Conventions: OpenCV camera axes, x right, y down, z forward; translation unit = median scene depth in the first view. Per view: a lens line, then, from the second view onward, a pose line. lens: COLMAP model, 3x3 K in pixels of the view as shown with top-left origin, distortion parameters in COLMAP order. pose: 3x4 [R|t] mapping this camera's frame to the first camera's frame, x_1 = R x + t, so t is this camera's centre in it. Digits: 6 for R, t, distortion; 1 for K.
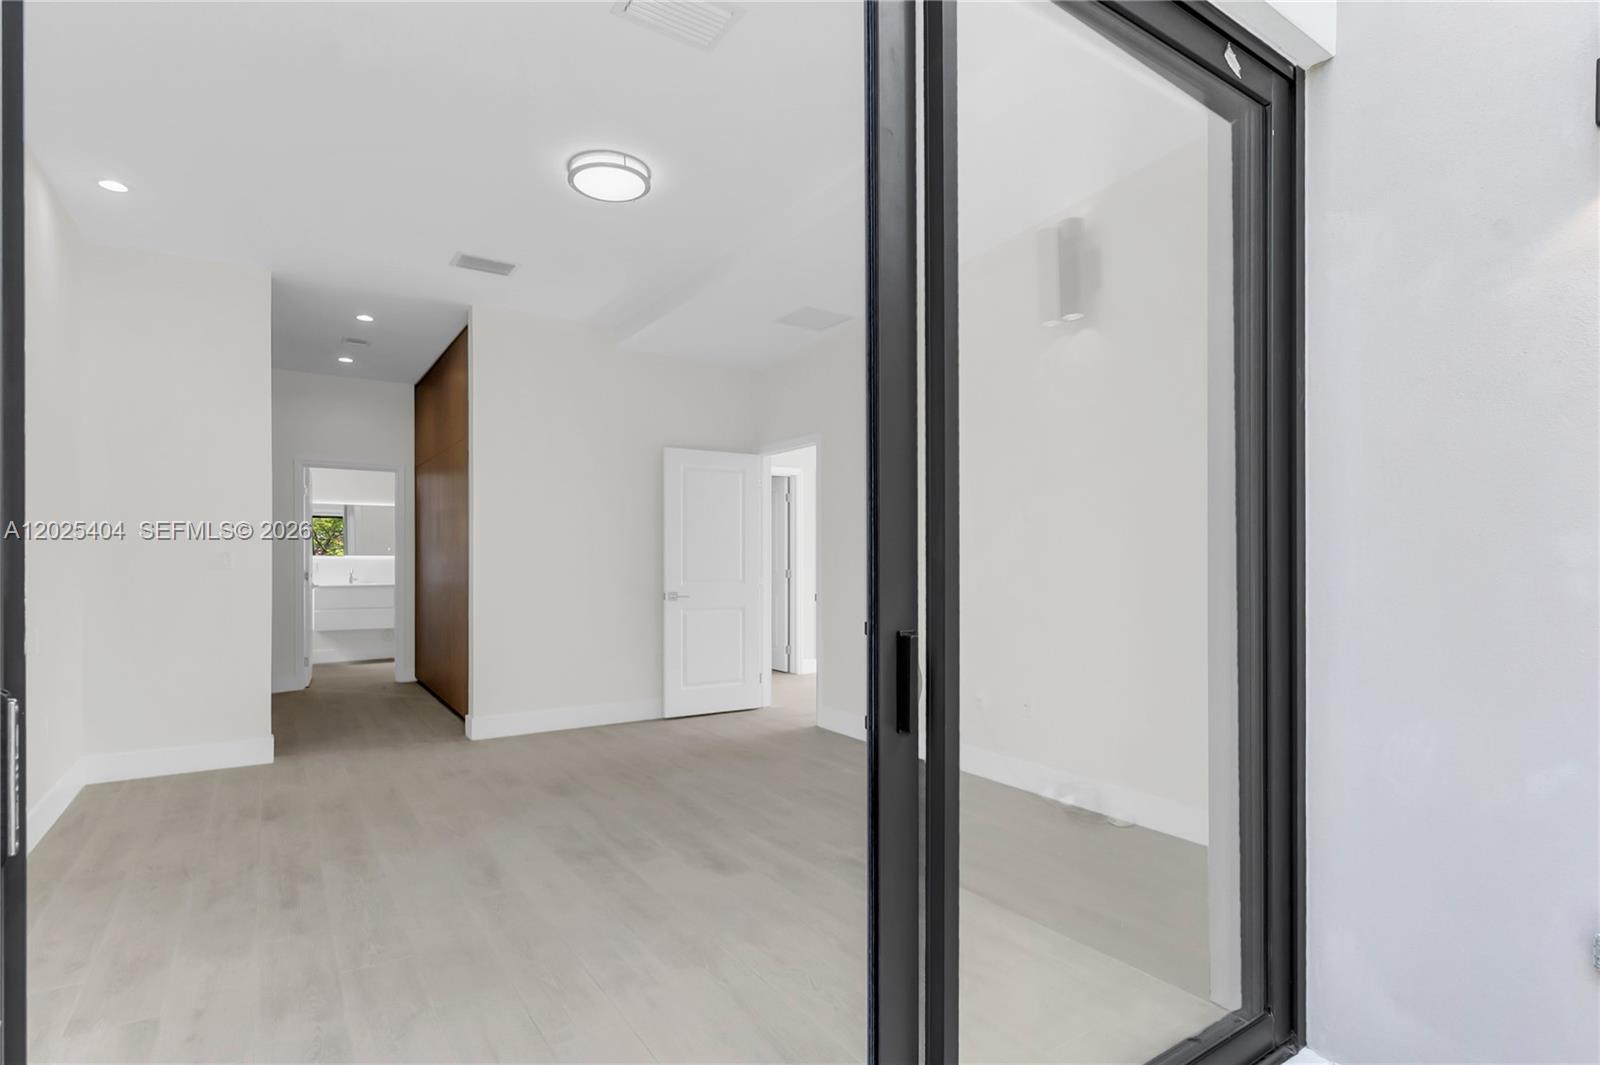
lens RADIAL K [[771.4, 0, 786.4], [0, 771.4, 548.8], [0, 0, 1]] dist [0.003067, 0.000000]
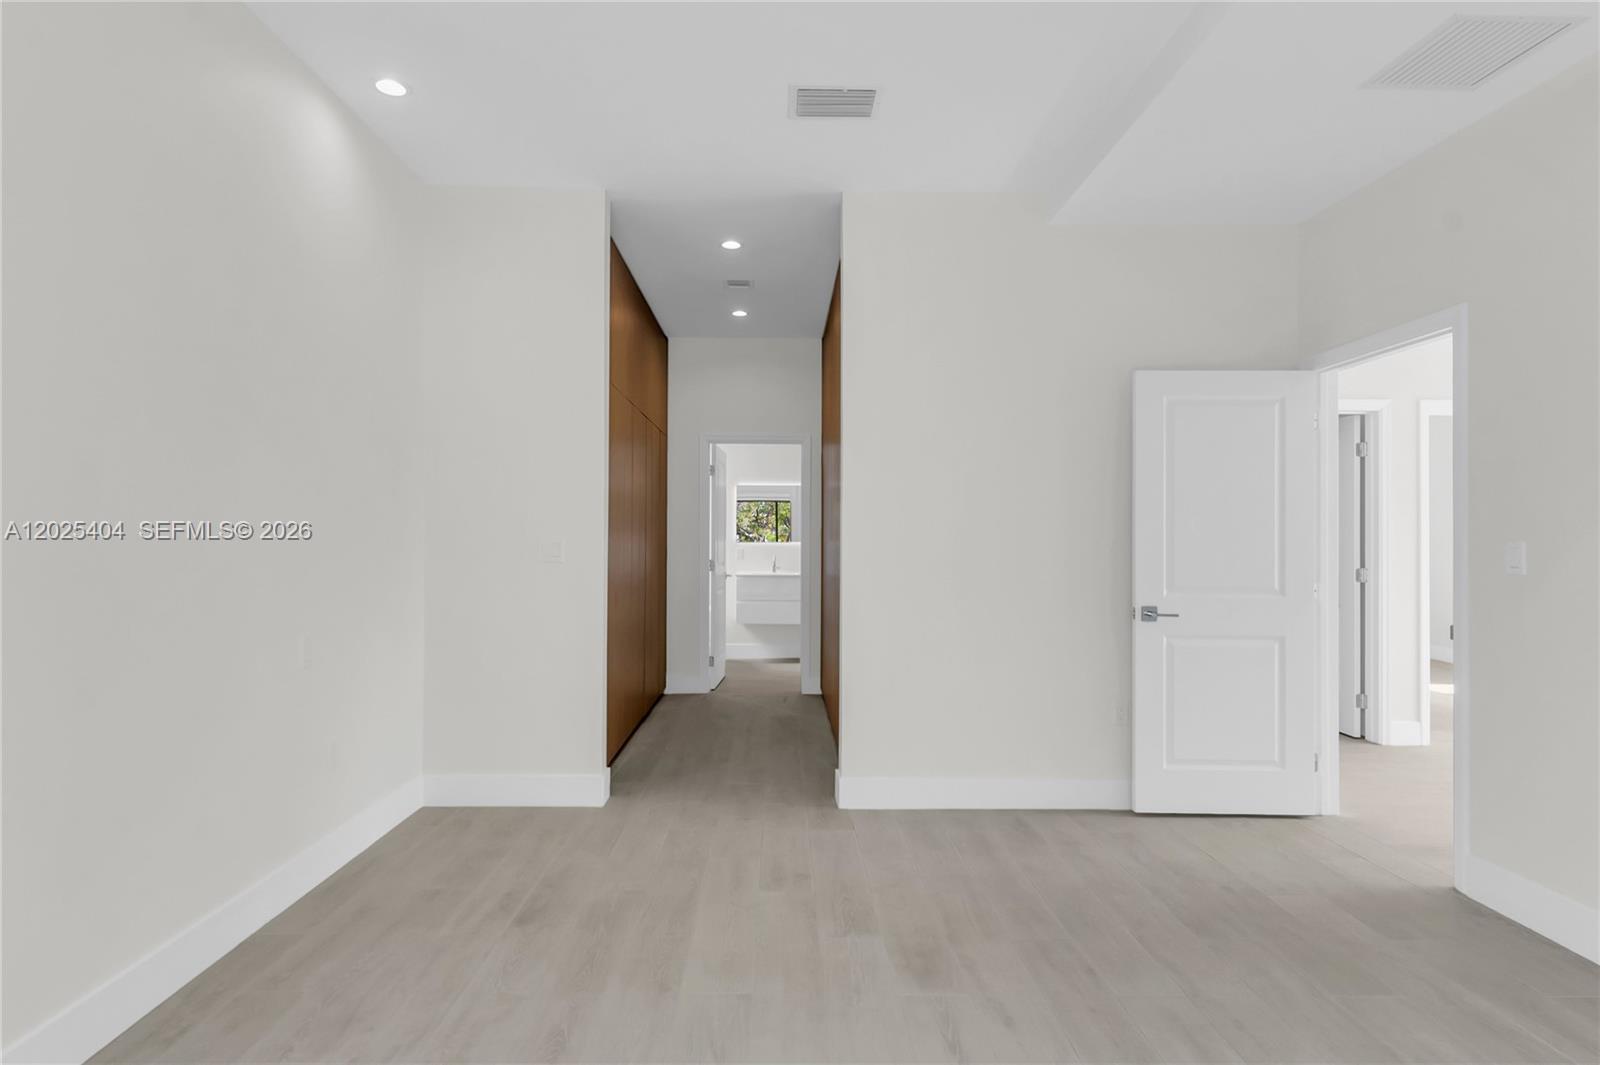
lens RADIAL K [[802.2, 0, 808.5], [0, 802.2, 539.3], [0, 0, 1]] dist [0.005785, 0.000070]
pose [[0.843065, 0.003351, -0.537802, -0.030776], [0.002243, 0.999950, 0.009746, -0.003896], [0.537808, -0.009423, 0.843015, 0.300973]]
